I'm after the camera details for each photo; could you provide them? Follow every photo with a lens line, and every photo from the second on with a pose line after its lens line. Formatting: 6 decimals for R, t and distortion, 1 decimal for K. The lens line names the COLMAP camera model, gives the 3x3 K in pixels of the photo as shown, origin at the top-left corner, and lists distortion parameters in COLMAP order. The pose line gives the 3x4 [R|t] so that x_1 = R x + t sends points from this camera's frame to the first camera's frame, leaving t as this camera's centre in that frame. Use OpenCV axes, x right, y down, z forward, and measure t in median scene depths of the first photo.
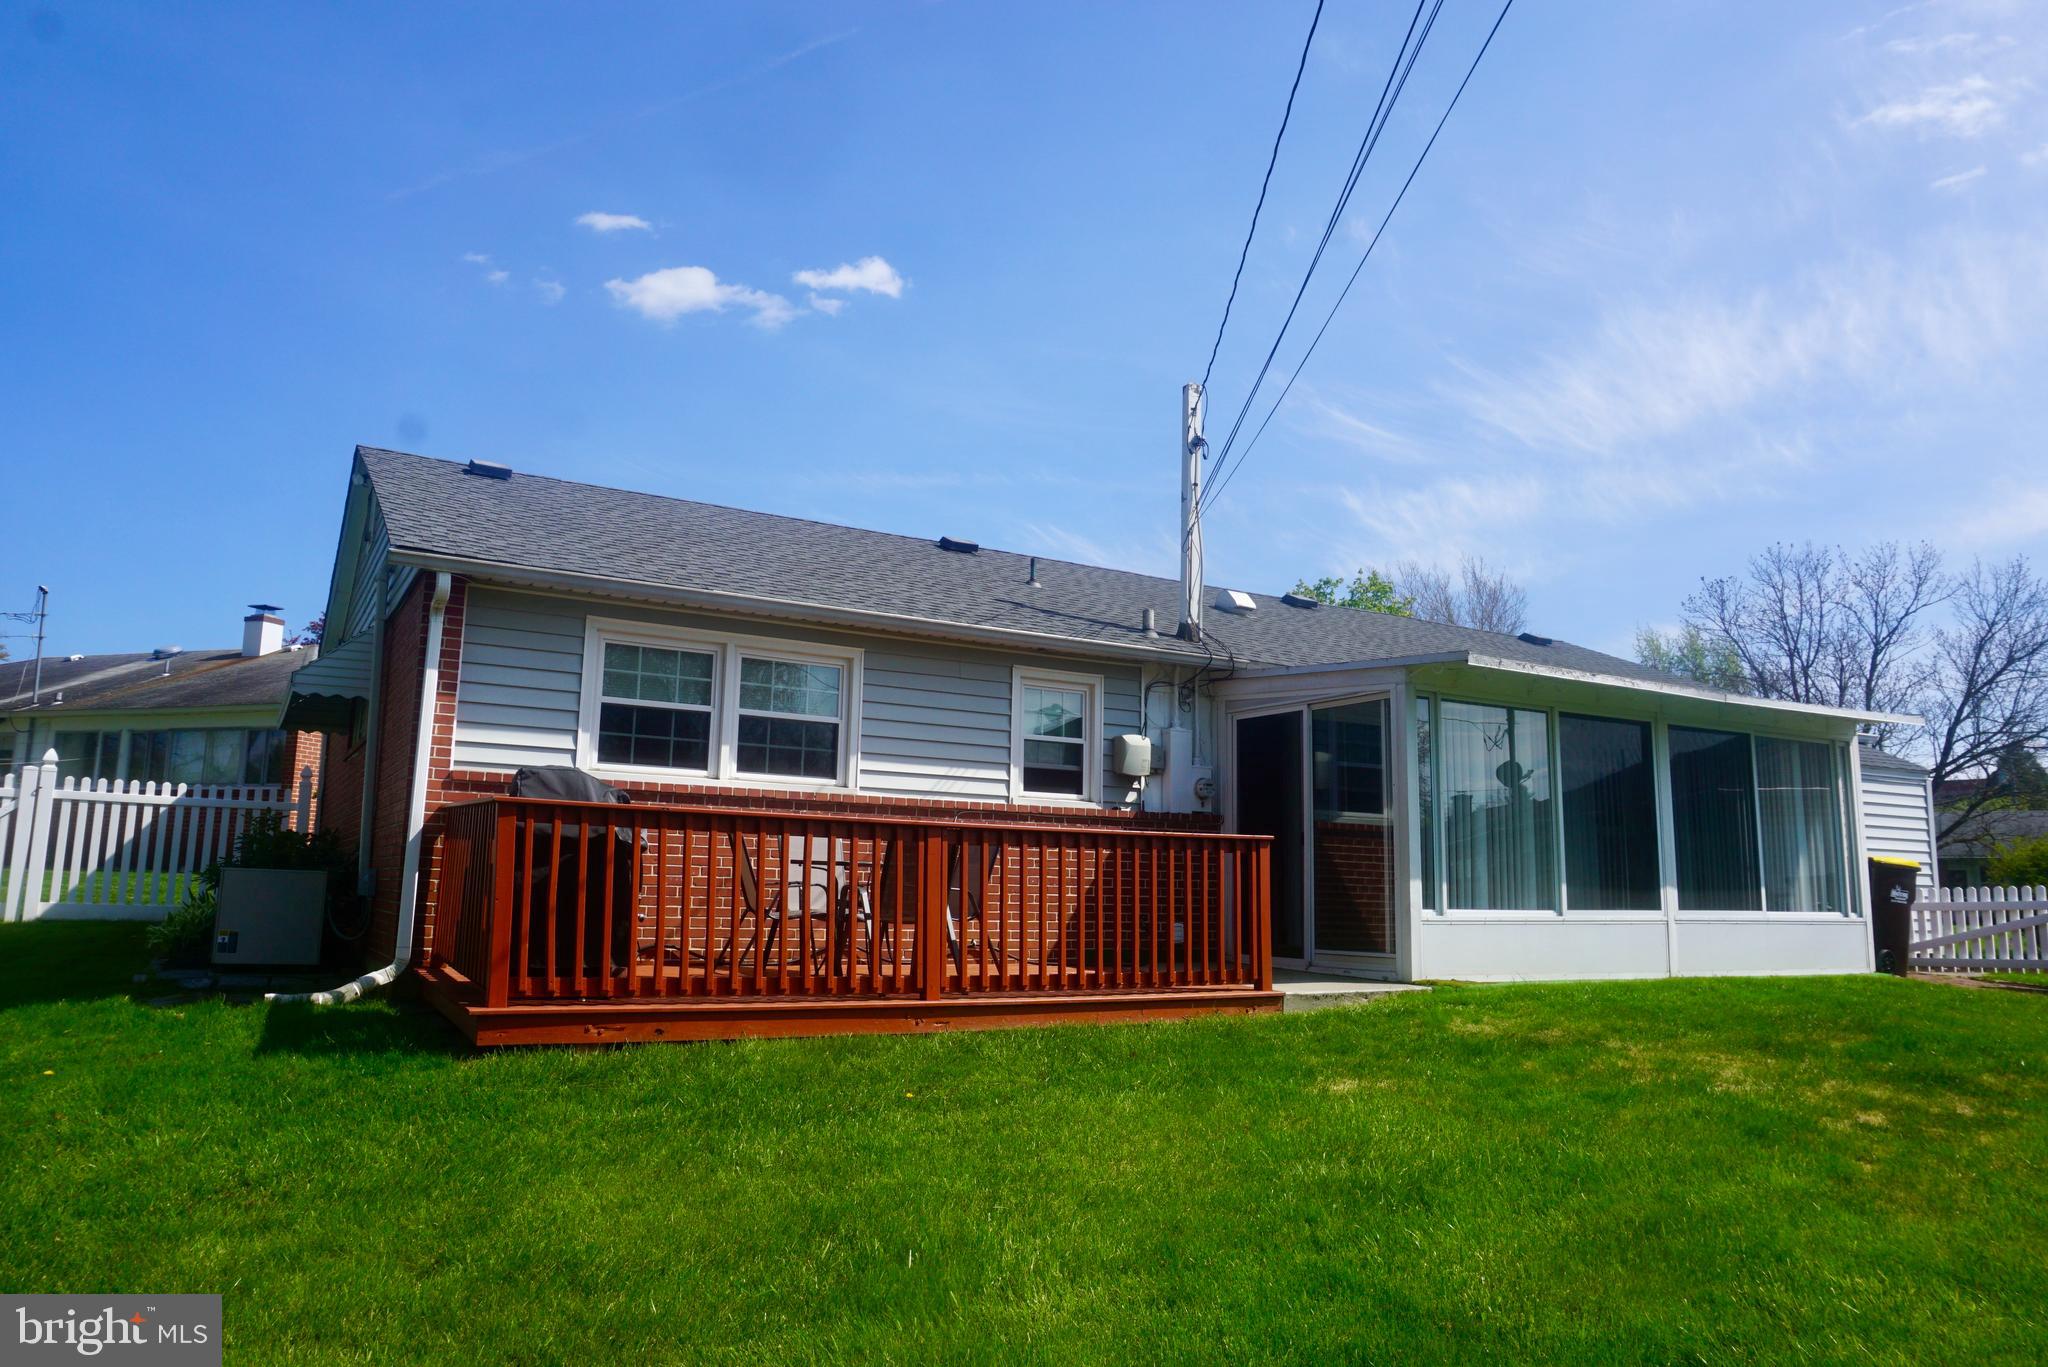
lens RADIAL K [[1390.9, 0, 1027.8], [0, 1390.9, 677.0], [0, 0, 1]] dist [-0.048667, 0.013873]
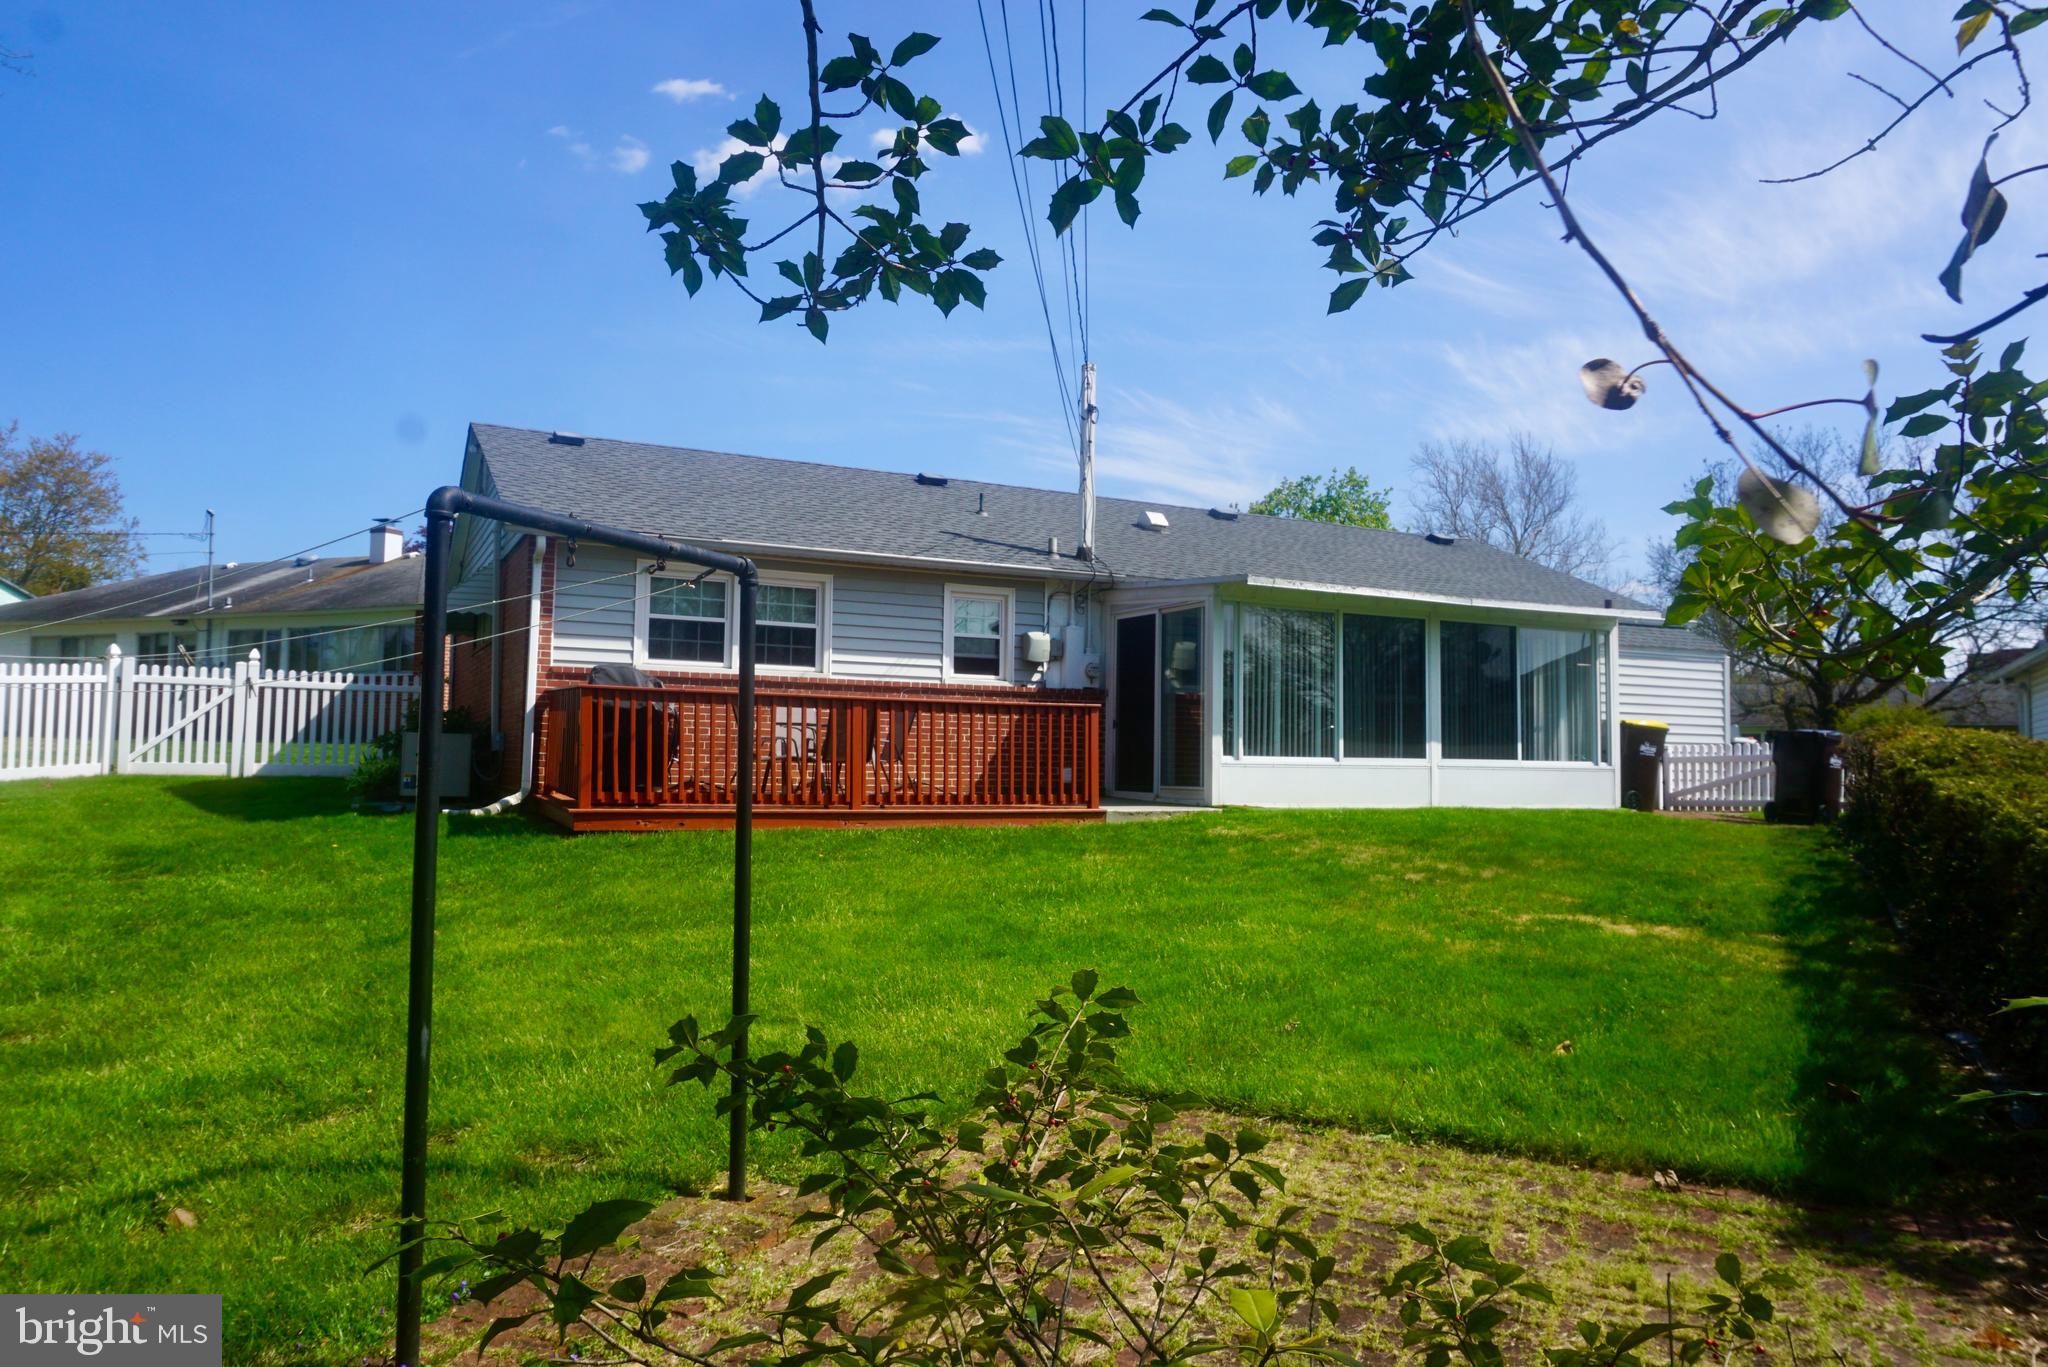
lens RADIAL K [[1390.9, 0, 1016.0], [0, 1390.9, 682.9], [0, 0, 1]] dist [-0.048667, 0.013873]
pose [[0.997684, -0.008440, -0.067493, 0.151771], [0.014812, 0.995416, 0.094481, -0.039214], [0.066387, -0.095262, 0.993236, -0.374298]]
